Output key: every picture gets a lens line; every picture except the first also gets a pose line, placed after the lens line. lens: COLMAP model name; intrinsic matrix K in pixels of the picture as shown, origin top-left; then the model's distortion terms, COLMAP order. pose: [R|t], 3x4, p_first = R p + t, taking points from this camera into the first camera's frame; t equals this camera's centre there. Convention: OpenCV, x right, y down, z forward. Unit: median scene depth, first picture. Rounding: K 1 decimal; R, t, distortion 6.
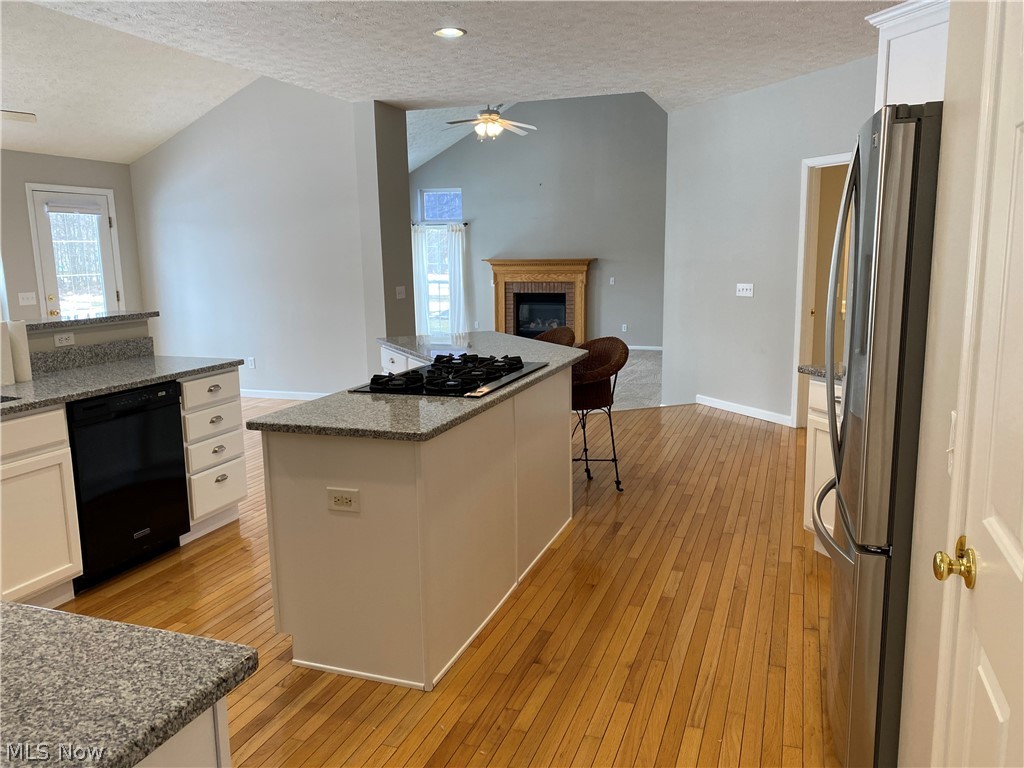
lens RADIAL K [[773.2, 0, 518.5], [0, 773.2, 390.1], [0, 0, 1]] dist [0.034000, -0.047072]
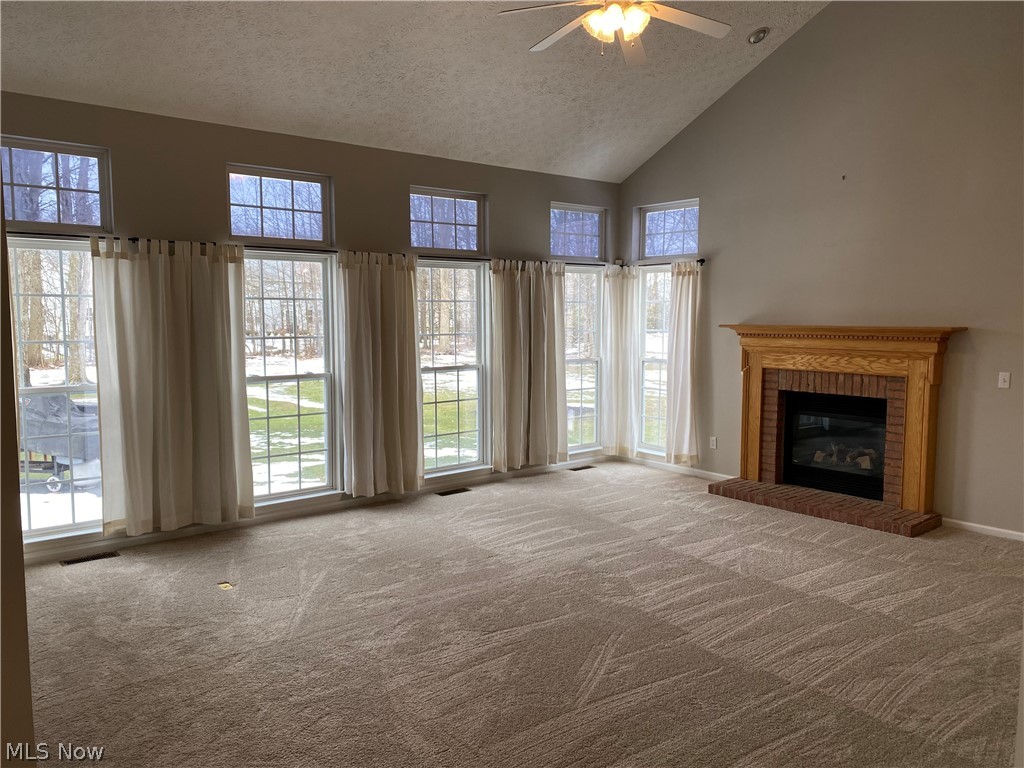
lens RADIAL K [[773.2, 0, 509.9], [0, 773.2, 385.2], [0, 0, 1]] dist [0.034000, -0.047072]
pose [[0.858299, 0.057328, -0.509937, 0.102766], [-0.096976, 0.993954, -0.051483, -0.086137], [0.503903, 0.093640, 0.858670, 0.474208]]
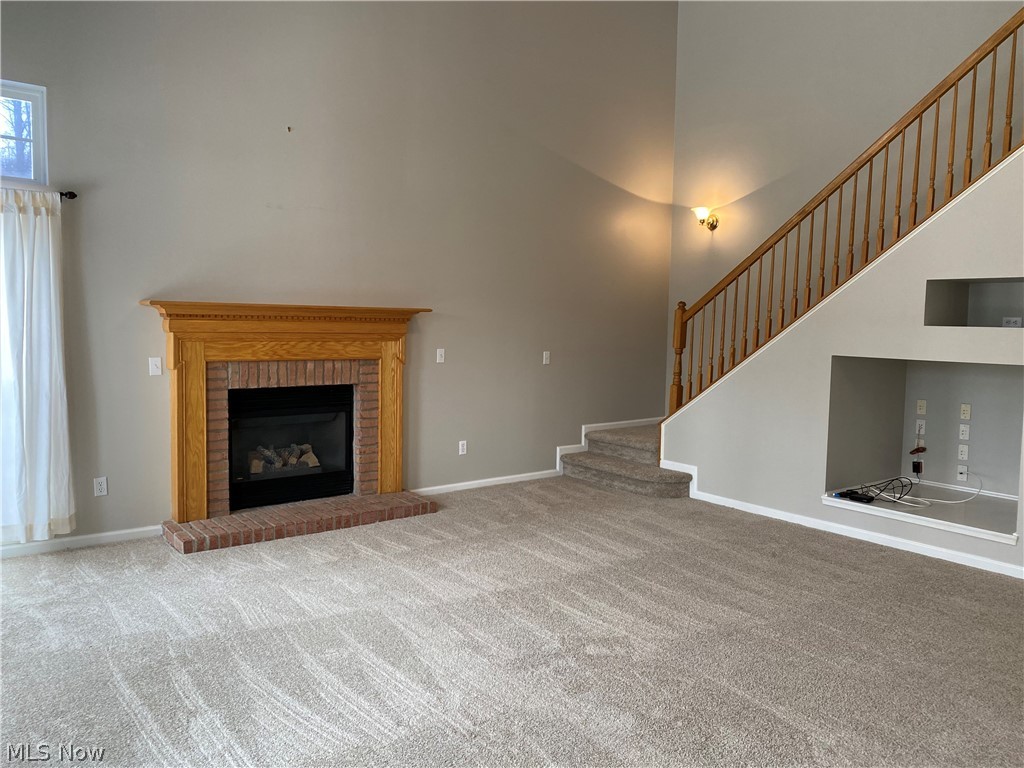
lens RADIAL K [[773.2, 0, 523.1], [0, 773.2, 380.1], [0, 0, 1]] dist [0.034000, -0.047072]
pose [[0.525352, -0.048387, 0.849508, -0.259837], [0.122412, 0.992294, -0.019182, -0.105953], [-0.842034, 0.114068, 0.527227, 0.677168]]
